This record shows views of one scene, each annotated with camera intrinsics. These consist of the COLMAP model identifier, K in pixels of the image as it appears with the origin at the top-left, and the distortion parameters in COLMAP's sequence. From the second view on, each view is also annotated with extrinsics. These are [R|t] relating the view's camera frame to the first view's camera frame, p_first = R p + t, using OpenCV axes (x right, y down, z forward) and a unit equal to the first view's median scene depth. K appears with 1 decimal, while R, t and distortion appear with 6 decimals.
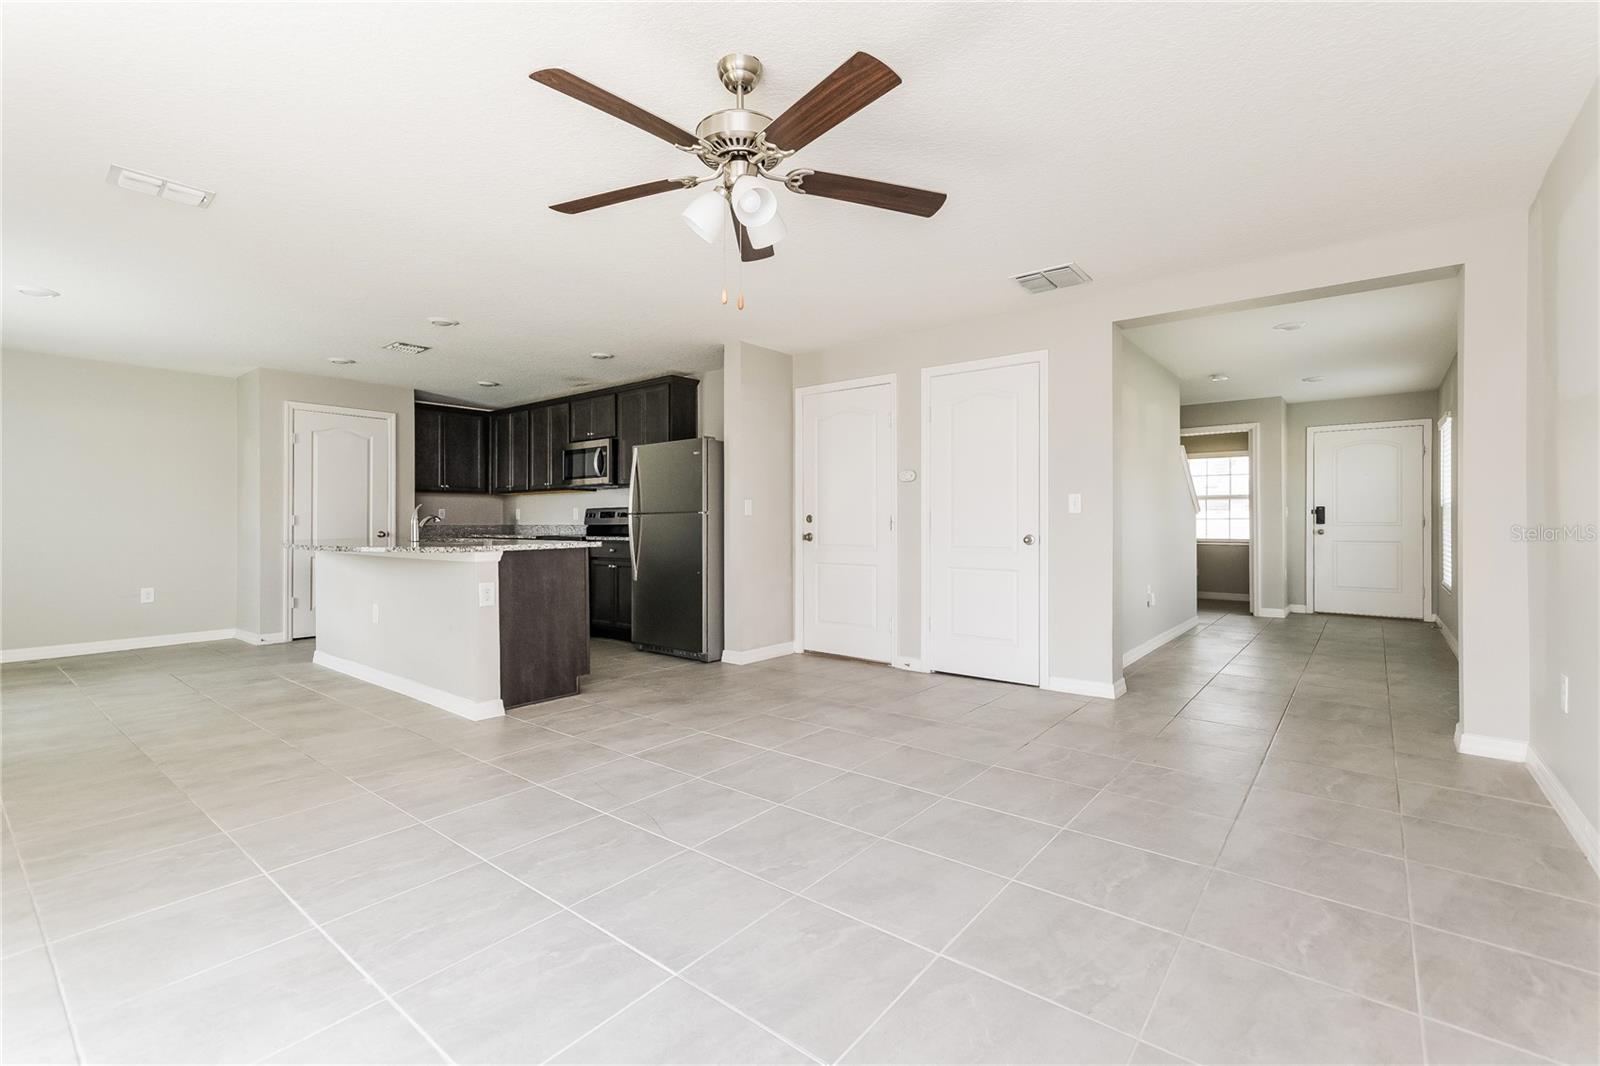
lens RADIAL K [[707.4, 0, 823.5], [0, 707.4, 517.8], [0, 0, 1]] dist [0.008501, 0.000102]
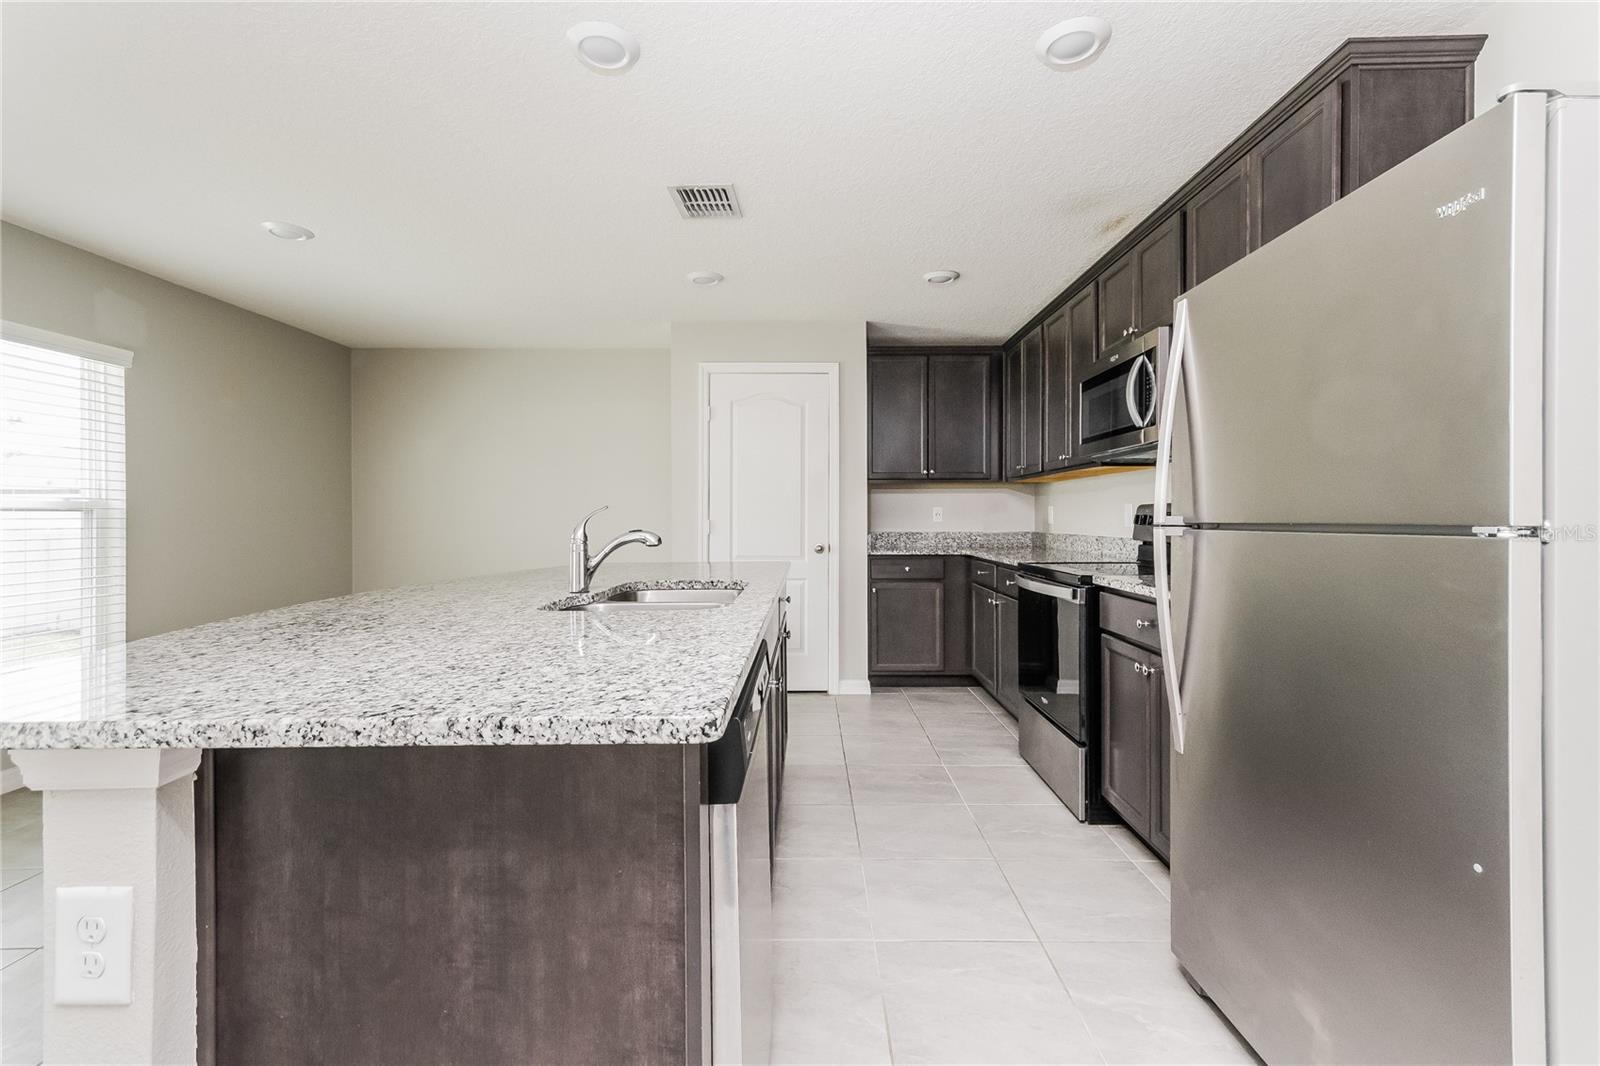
lens RADIAL K [[707.4, 0, 796.7], [0, 707.4, 521.9], [0, 0, 1]] dist [0.008501, 0.000102]
pose [[0.592493, 0.007377, -0.805542, -0.122413], [0.005776, 0.999893, 0.013406, -0.012183], [0.805555, -0.012596, 0.592388, 0.695138]]
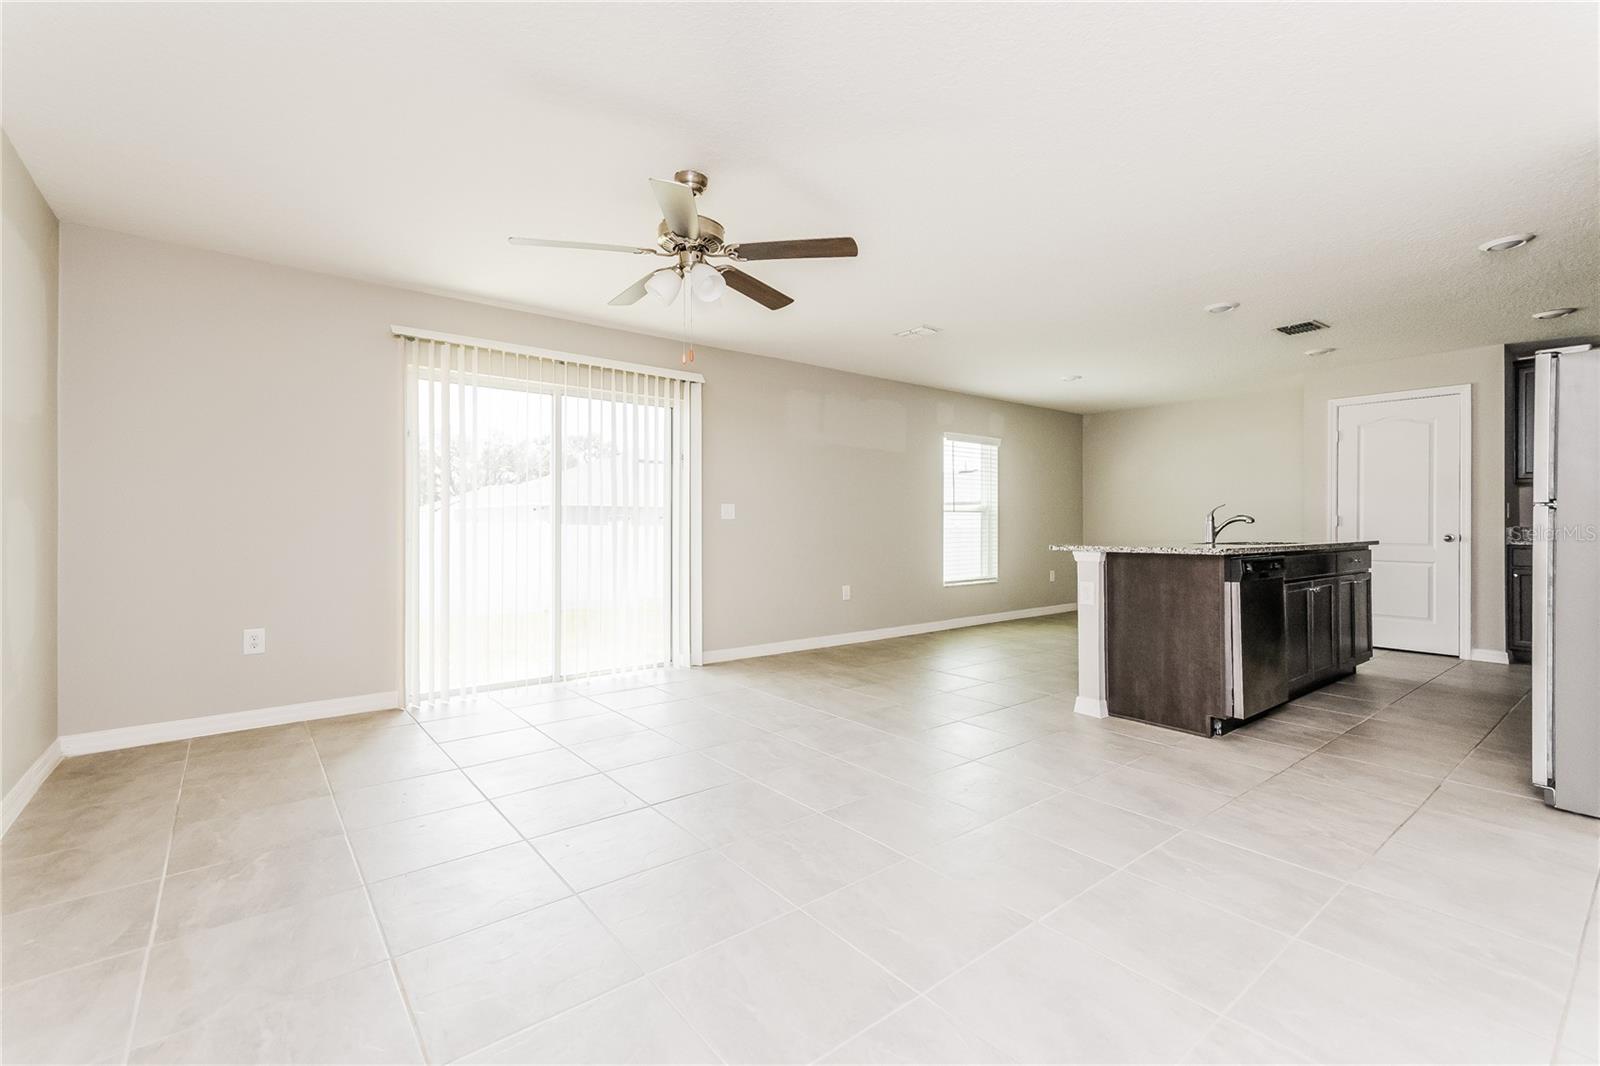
lens RADIAL K [[707.4, 0, 799.5], [0, 707.4, 527.8], [0, 0, 1]] dist [0.008501, 0.000102]
pose [[-0.250019, 0.007554, -0.968211, 0.414405], [0.007220, 0.999956, 0.005938, 0.002405], [0.968214, -0.005506, -0.250063, 0.569088]]
